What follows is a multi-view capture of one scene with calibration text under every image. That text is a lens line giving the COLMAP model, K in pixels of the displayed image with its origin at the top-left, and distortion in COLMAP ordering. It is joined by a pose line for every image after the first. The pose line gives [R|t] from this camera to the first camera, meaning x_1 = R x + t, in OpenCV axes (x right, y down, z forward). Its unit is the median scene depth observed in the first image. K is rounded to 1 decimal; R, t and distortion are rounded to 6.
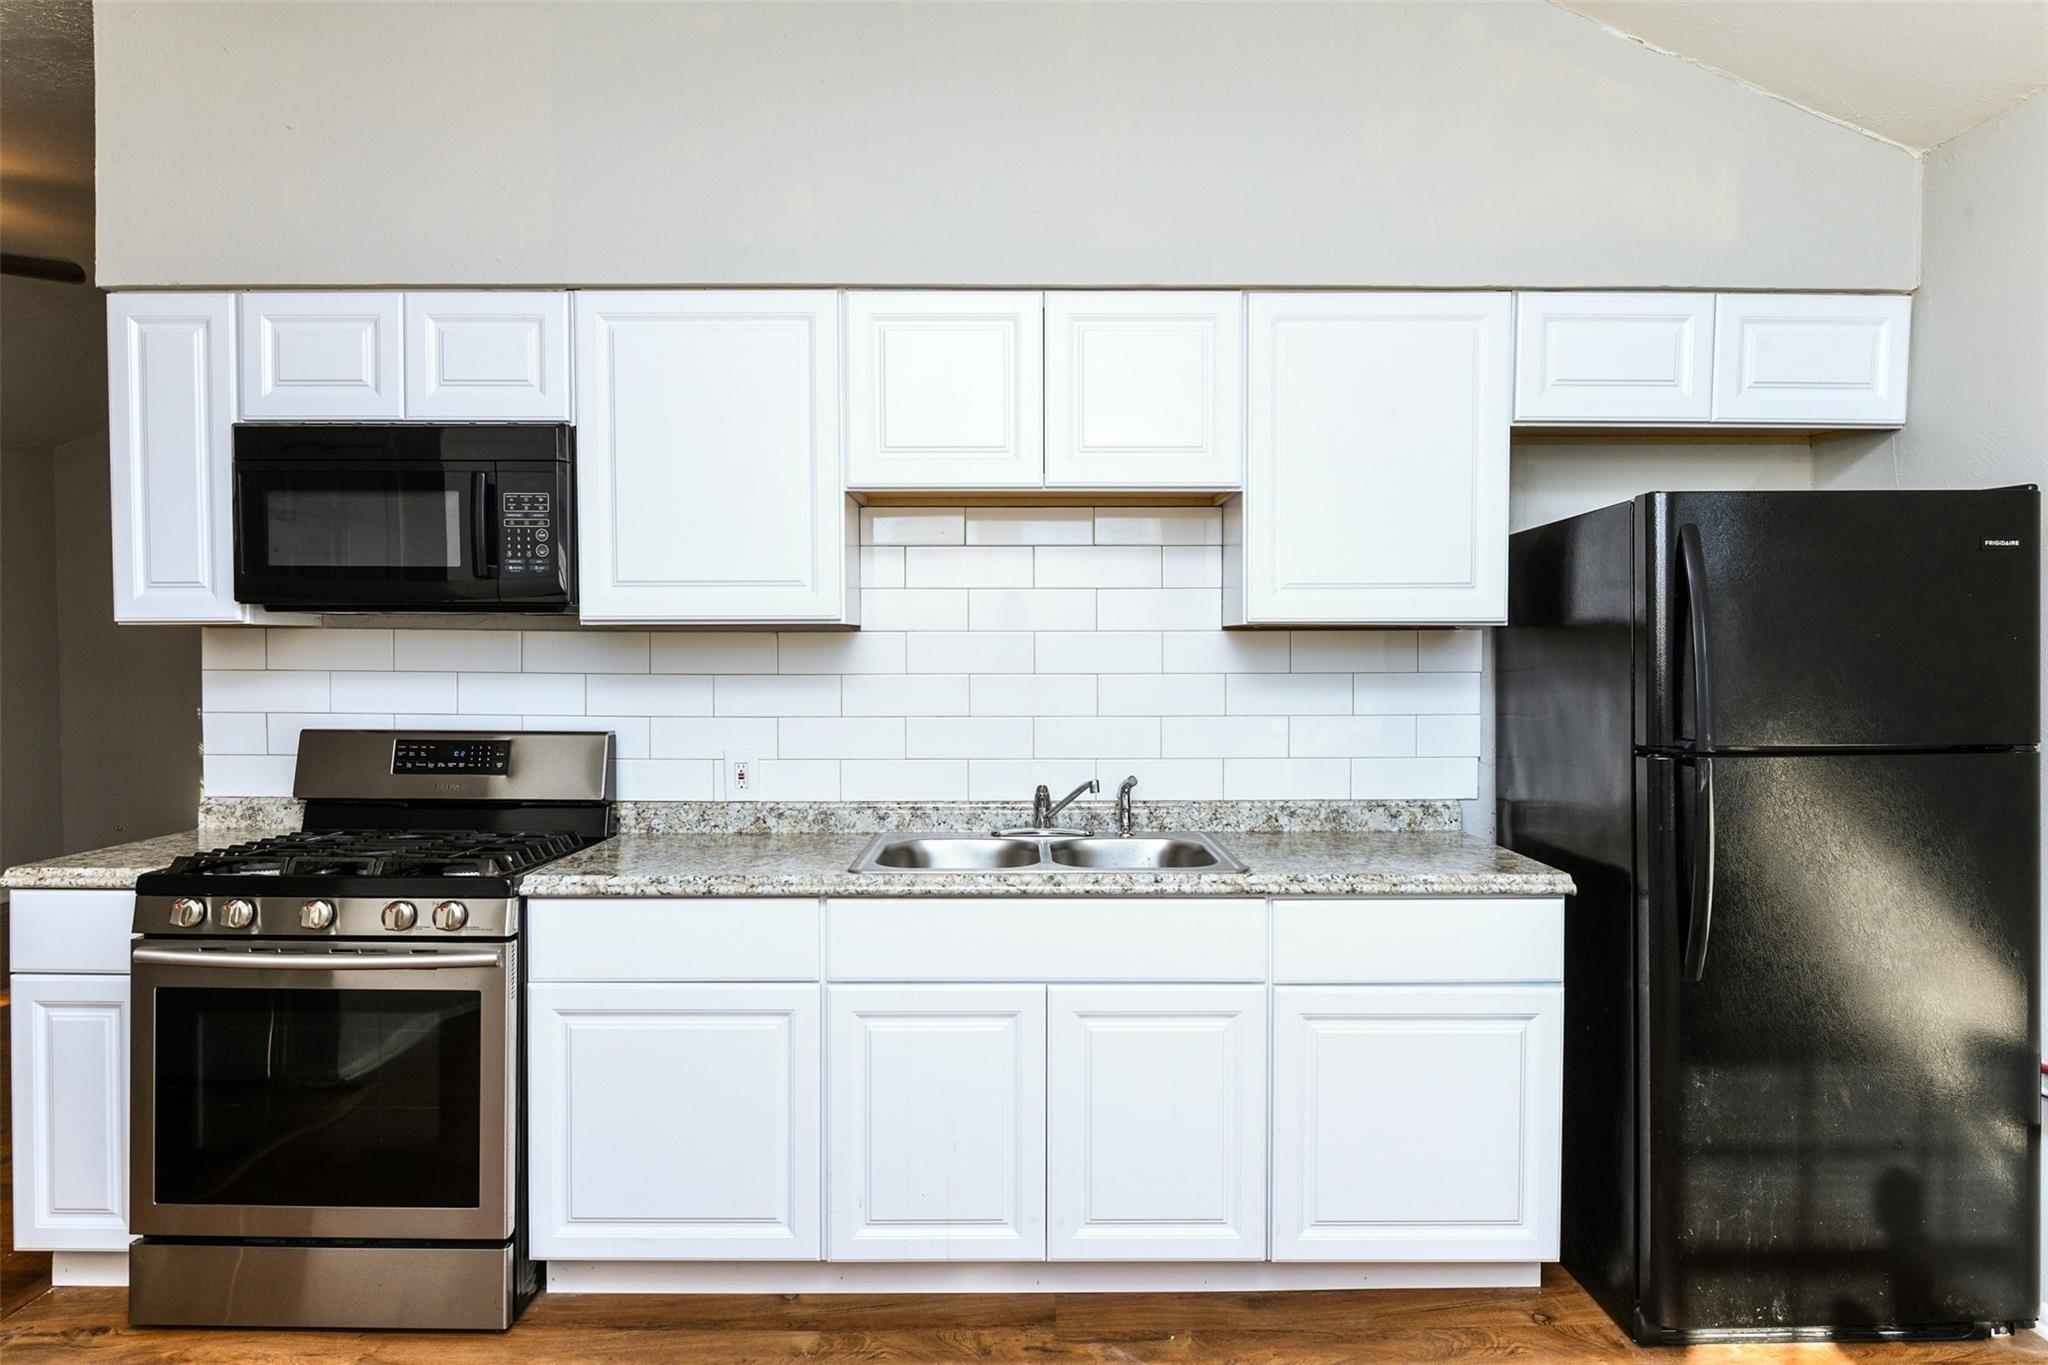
lens RADIAL K [[1179.6, 0, 1018.6], [0, 1179.6, 687.0], [0, 0, 1]] dist [-0.010199, -0.003893]
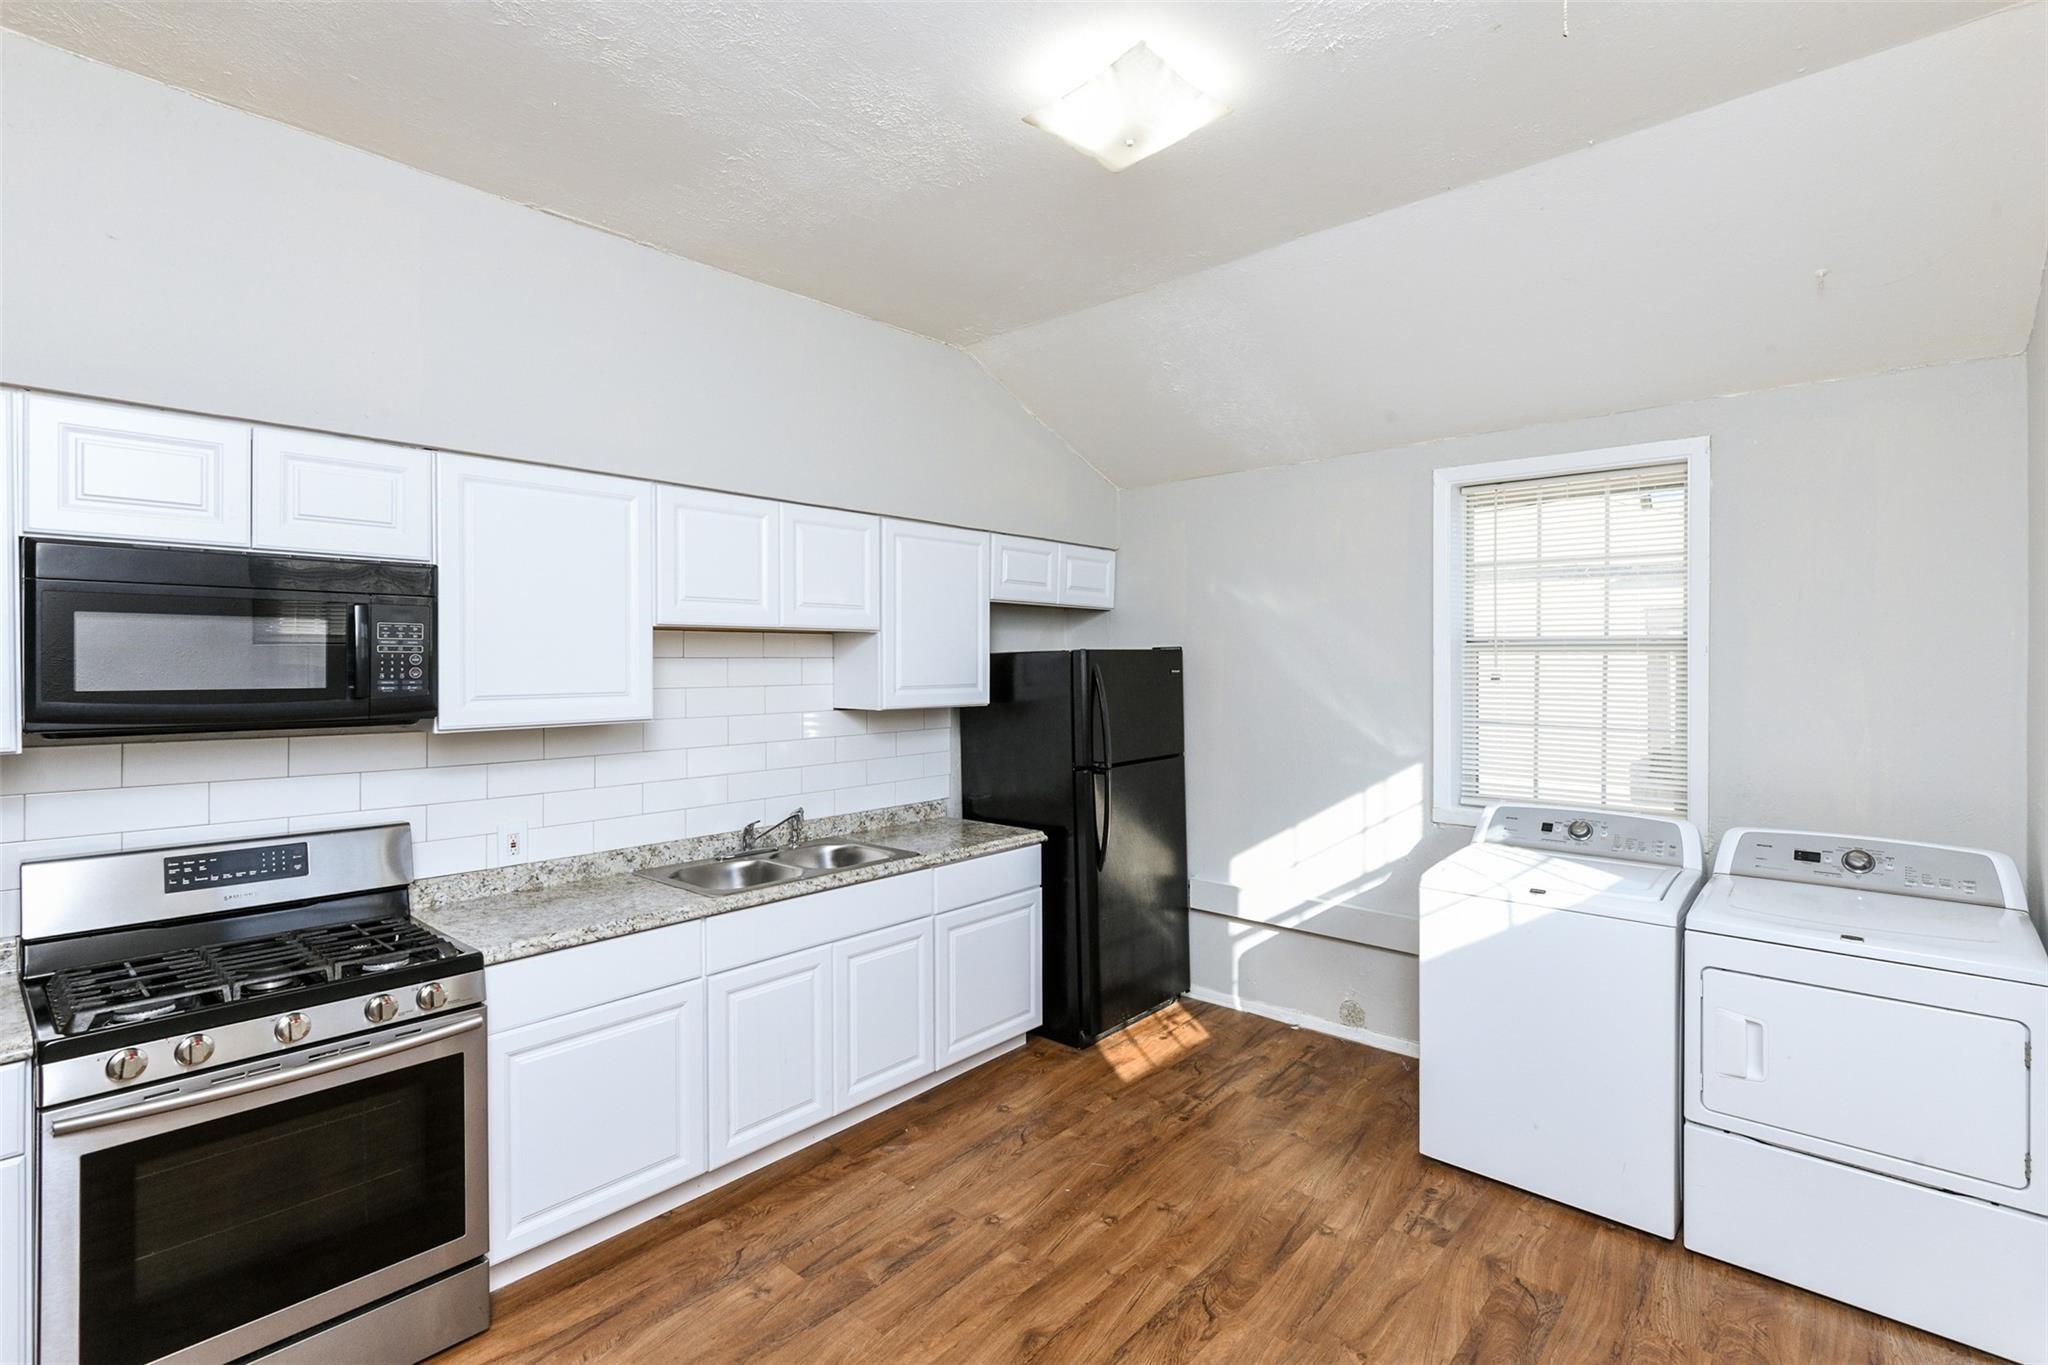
lens RADIAL K [[973.4, 0, 1030.0], [0, 973.4, 667.2], [0, 0, 1]] dist [-0.004634, -0.001358]
pose [[0.654733, -0.008620, 0.755811, -0.731496], [0.025506, 0.999617, -0.010694, -0.095700], [-0.755430, 0.026280, 0.654702, -0.082590]]
